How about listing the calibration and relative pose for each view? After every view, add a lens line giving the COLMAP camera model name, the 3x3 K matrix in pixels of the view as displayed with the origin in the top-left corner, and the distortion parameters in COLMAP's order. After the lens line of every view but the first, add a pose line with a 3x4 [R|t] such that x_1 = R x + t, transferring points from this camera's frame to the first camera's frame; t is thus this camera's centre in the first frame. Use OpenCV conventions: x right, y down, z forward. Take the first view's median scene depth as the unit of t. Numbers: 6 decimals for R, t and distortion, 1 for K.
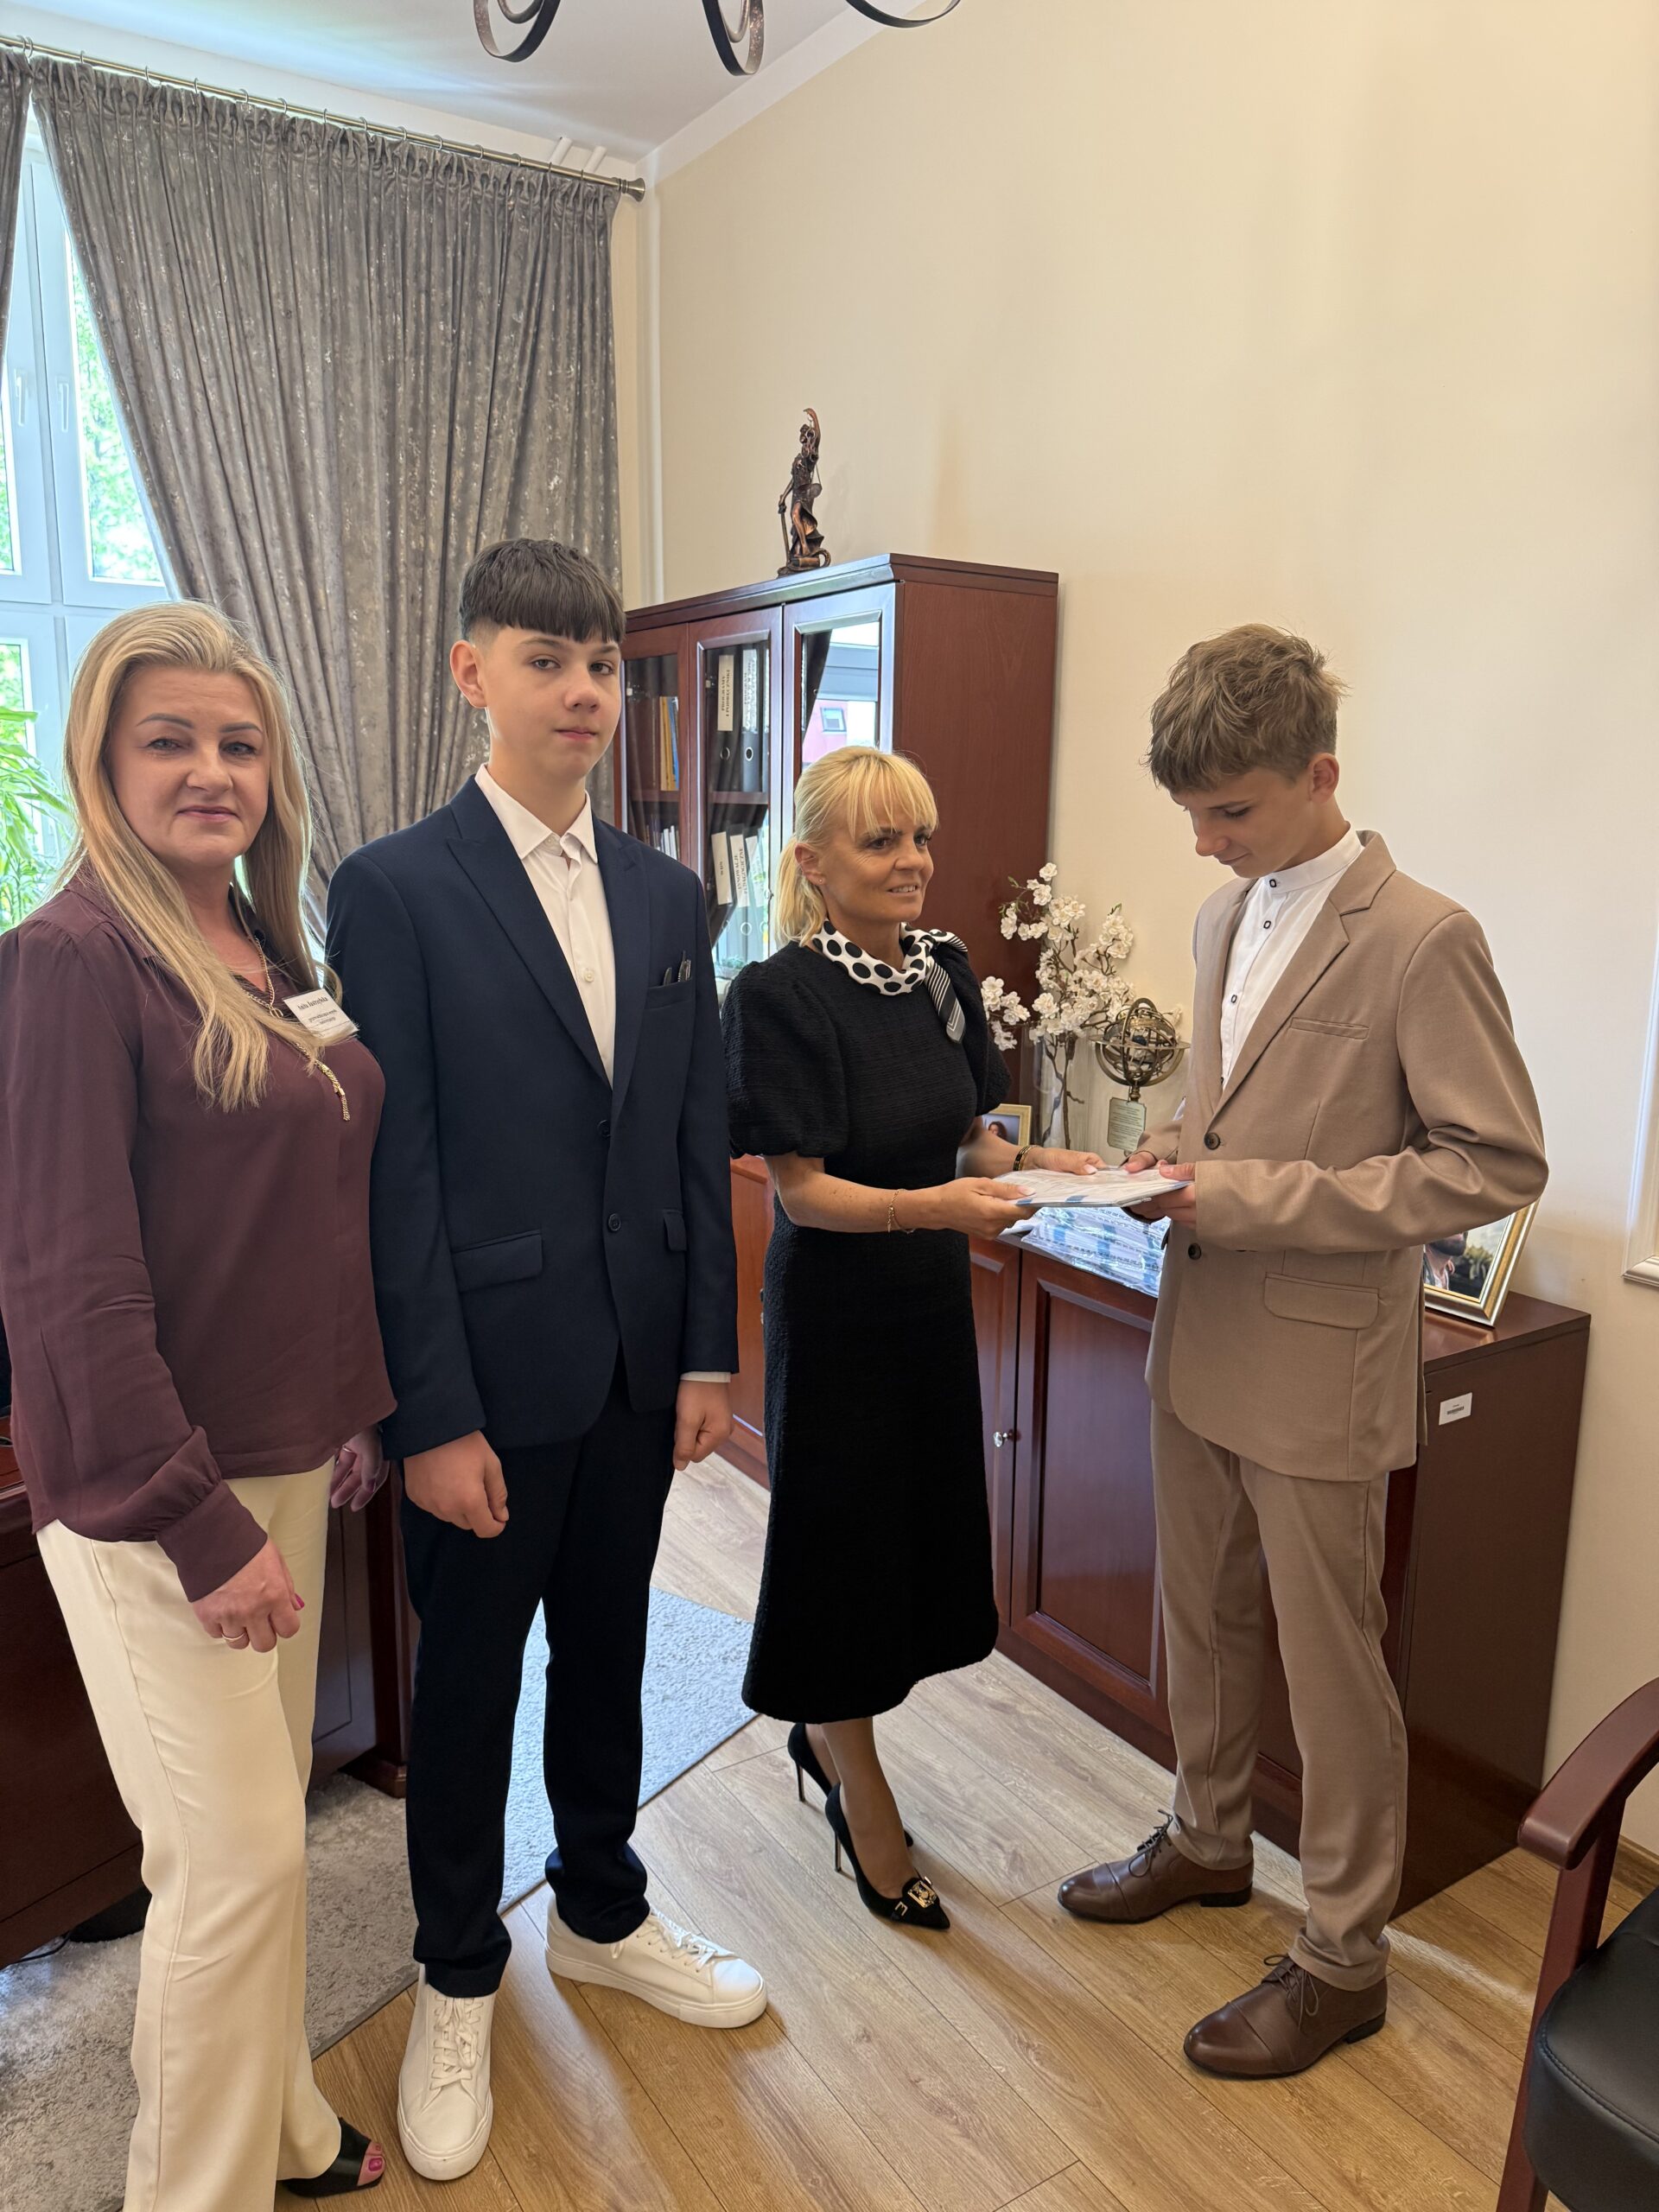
lens RADIAL K [[1543.6, 0, 829.5], [0, 1543.6, 1106.0], [0, 0, 1]] dist [-0.091860, 0.086992]
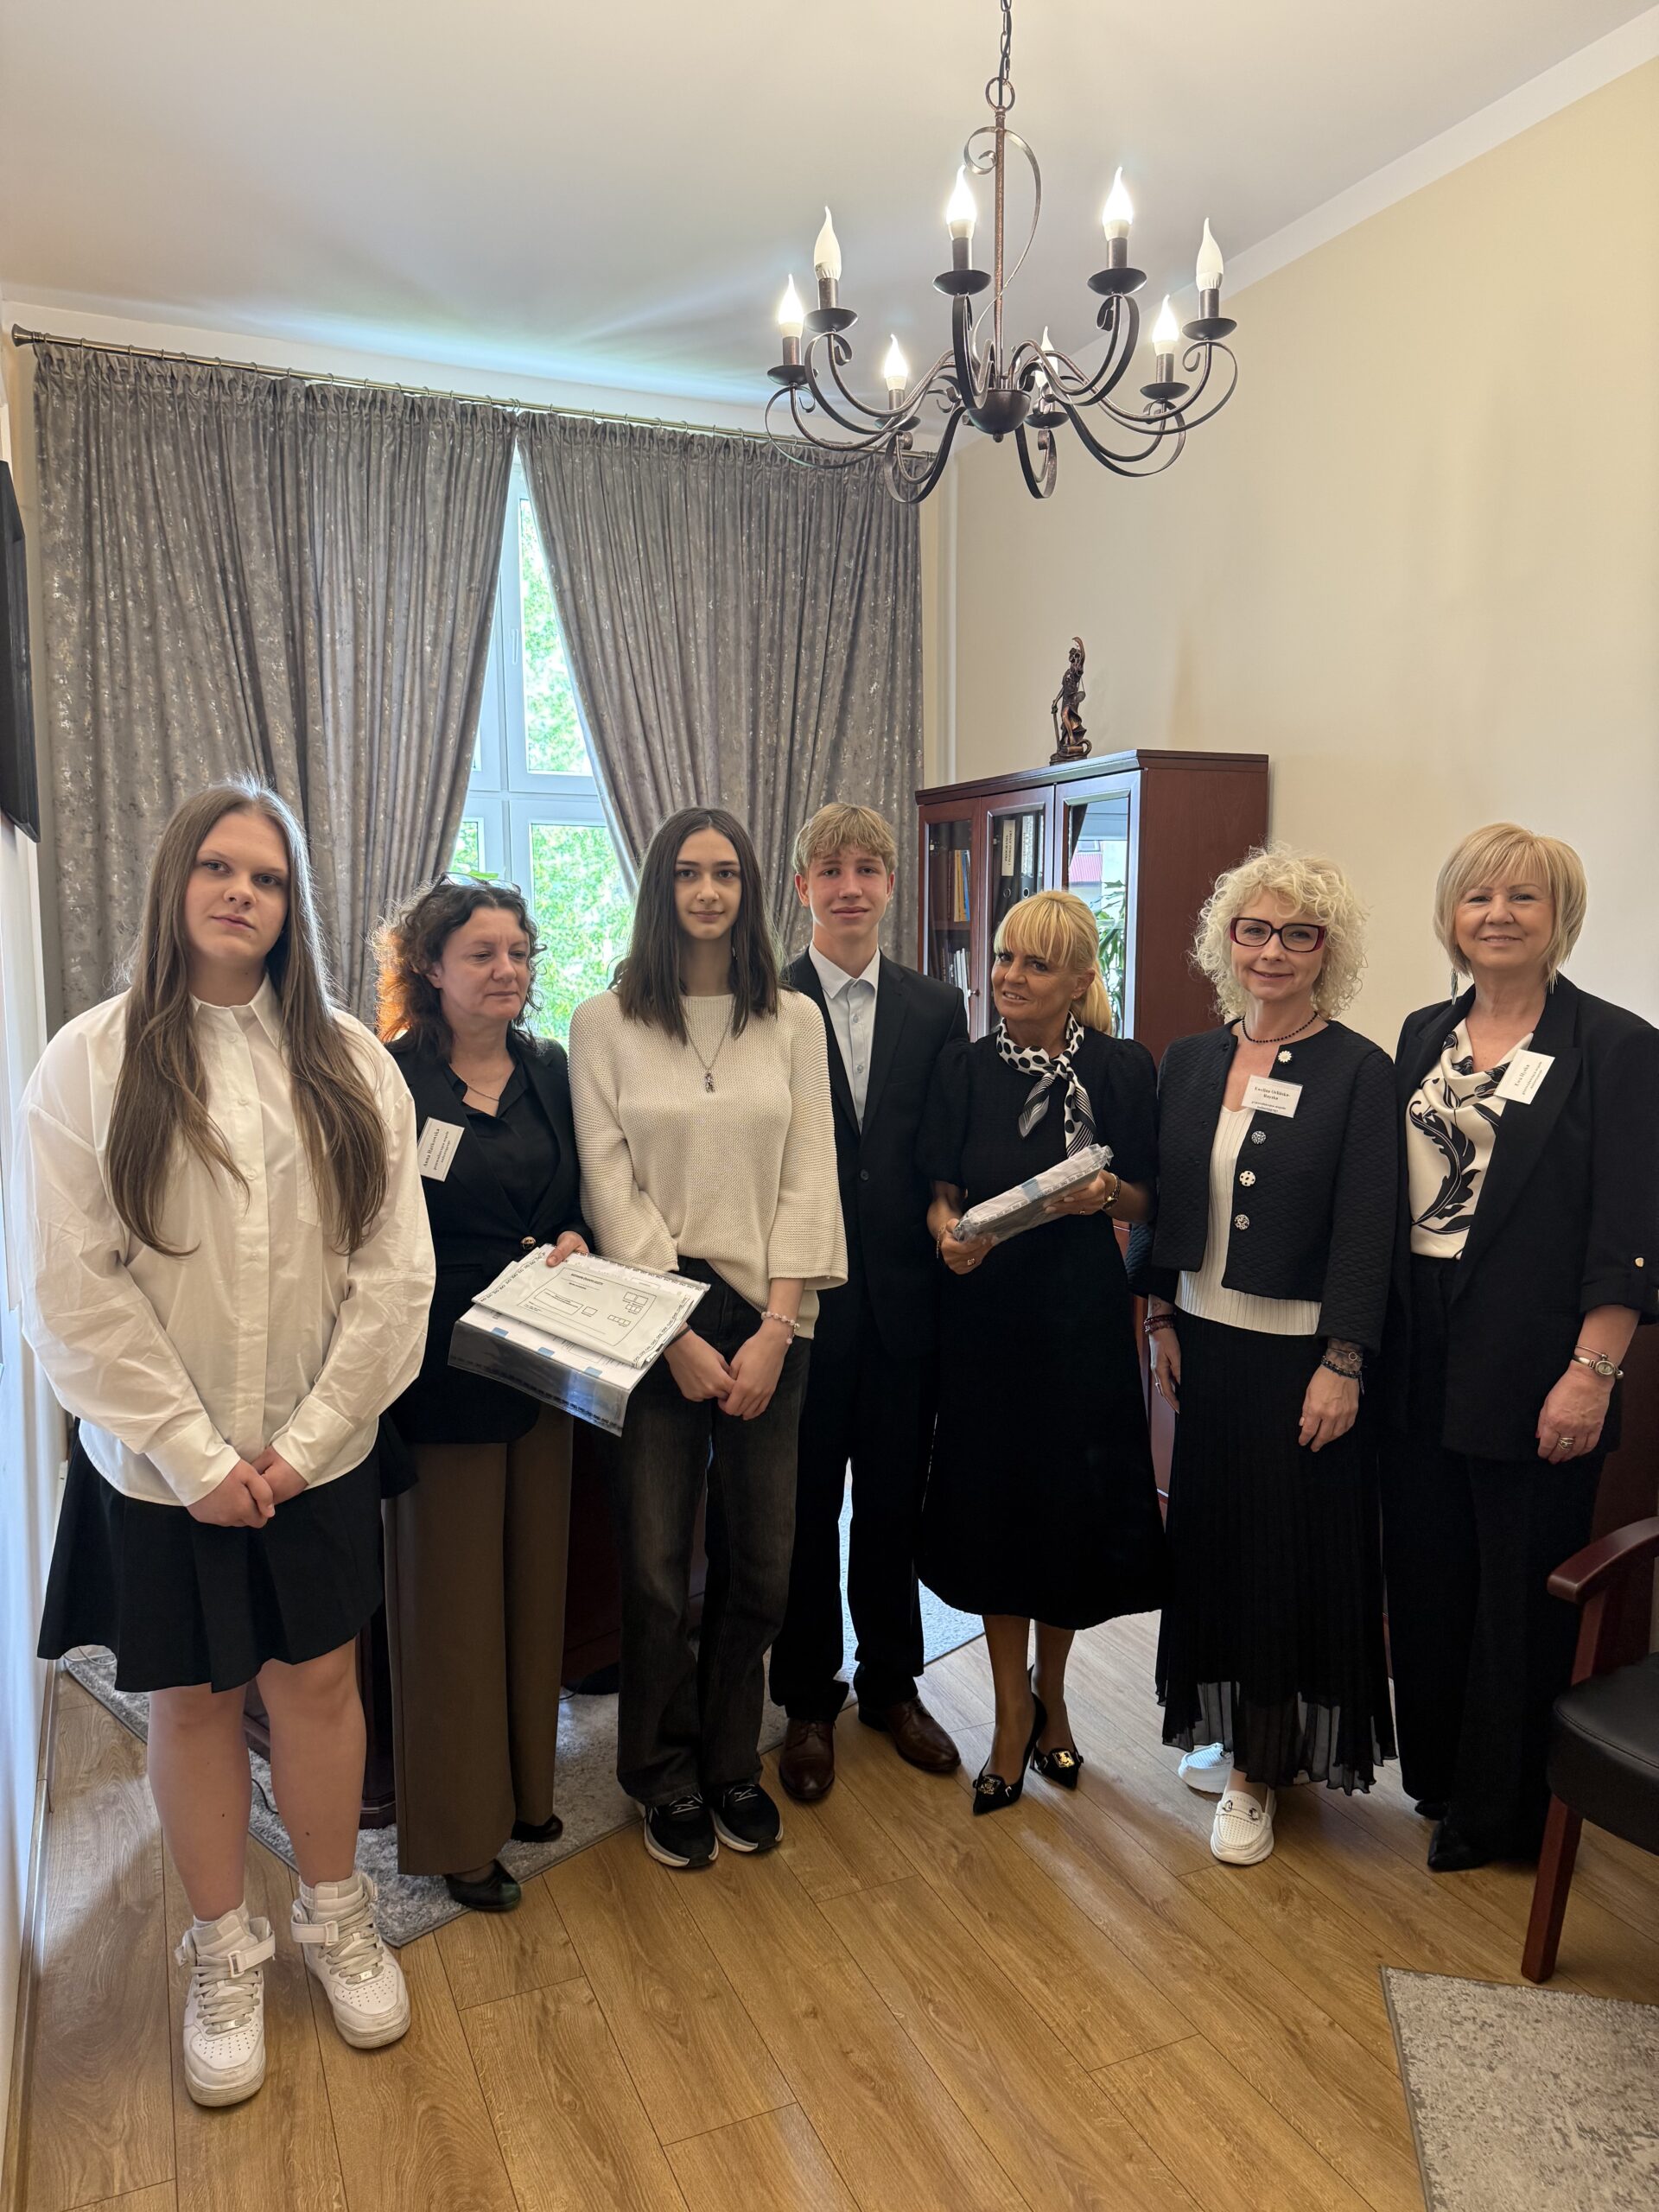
lens RADIAL K [[1550.4, 0, 829.5], [0, 1550.4, 1106.0], [0, 0, 1]] dist [0.100079, -0.000706]
pose [[0.986722, -0.000561, -0.162419, -0.003438], [-0.012559, 0.996737, -0.079740, 0.055140], [0.161934, 0.080721, 0.983495, -0.309432]]
